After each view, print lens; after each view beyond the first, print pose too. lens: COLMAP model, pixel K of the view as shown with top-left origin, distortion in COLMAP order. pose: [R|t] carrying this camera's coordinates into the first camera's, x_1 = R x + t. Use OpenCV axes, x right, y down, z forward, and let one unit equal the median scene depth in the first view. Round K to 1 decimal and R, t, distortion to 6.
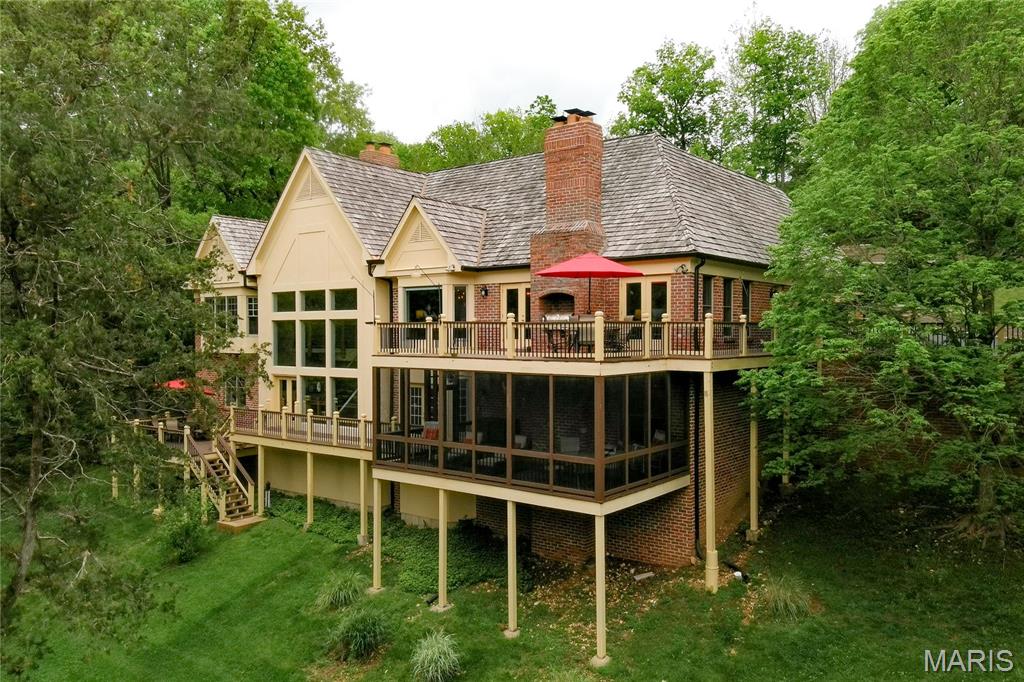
lens RADIAL K [[780.0, 0, 512.0], [0, 780.0, 341.0], [0, 0, 1]] dist [0.000316, -0.001304]
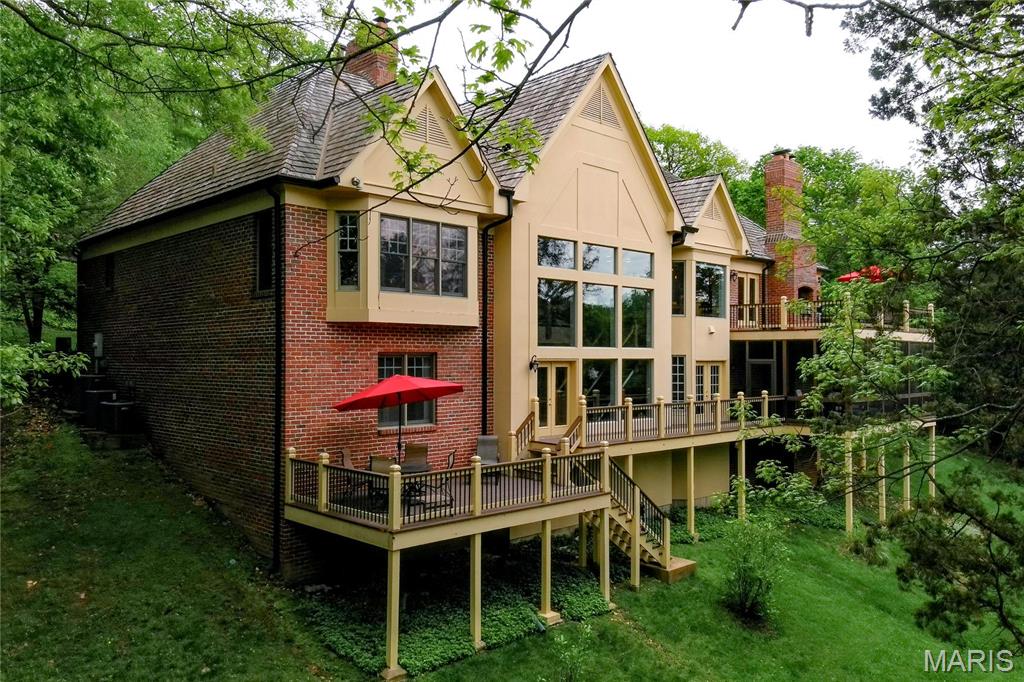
lens RADIAL K [[780.0, 0, 512.0], [0, 780.0, 341.0], [0, 0, 1]] dist [0.000316, -0.001304]
pose [[0.122422, 0.023929, 0.992190, -1.200700], [0.009818, 0.999631, -0.025320, 0.054926], [-0.992430, 0.012841, 0.122141, 1.184691]]
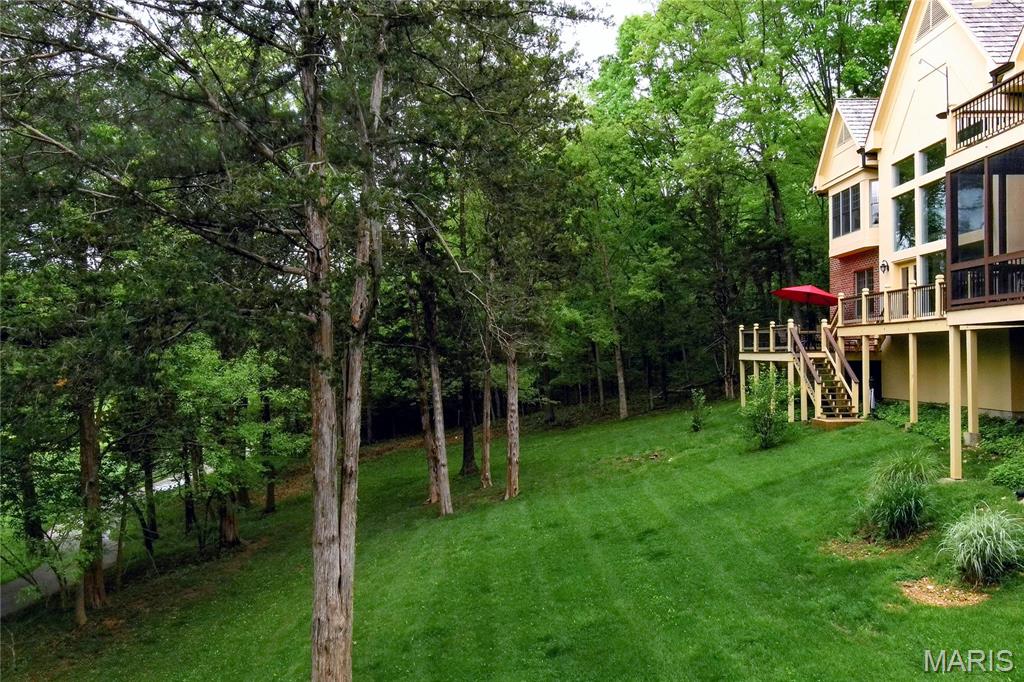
lens RADIAL K [[780.0, 0, 512.0], [0, 780.0, 341.0], [0, 0, 1]] dist [0.000316, -0.001304]
pose [[0.617139, -0.009254, -0.786800, 0.123638], [-0.005350, 0.999858, -0.015957, 0.179657], [0.786836, 0.014057, 0.617002, 0.205518]]
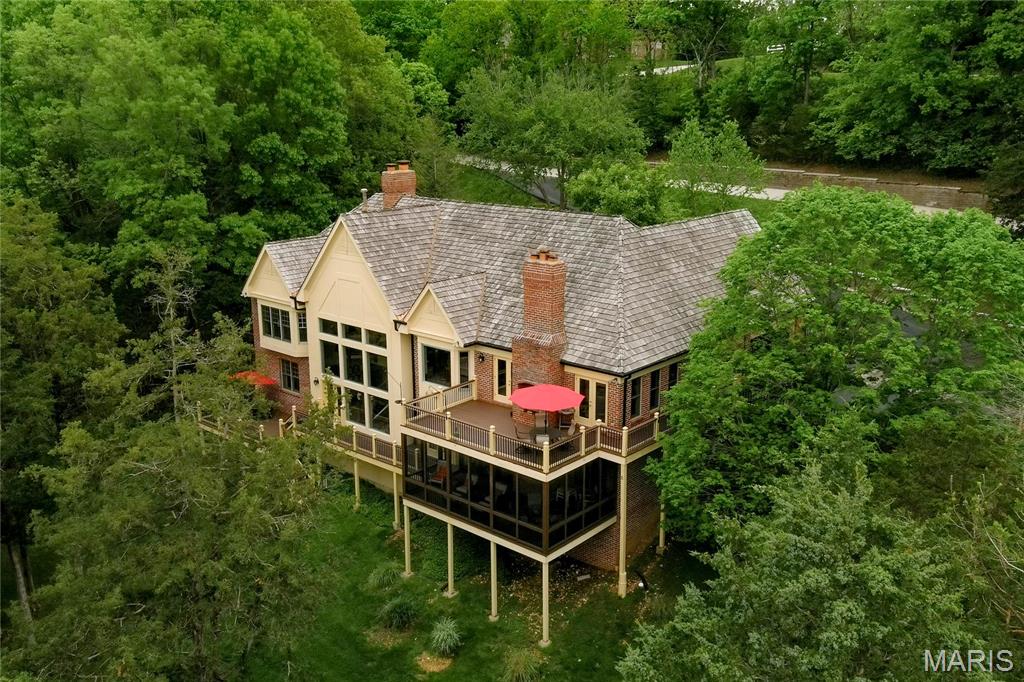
lens RADIAL K [[871.0, 0, 496.9], [0, 871.0, 338.5], [0, 0, 1]] dist [0.004941, 0.000818]
pose [[0.998322, 0.011170, -0.056812, 0.075727], [0.002120, 0.973504, 0.228658, -0.439460], [0.057861, -0.228395, 0.971848, -0.446897]]
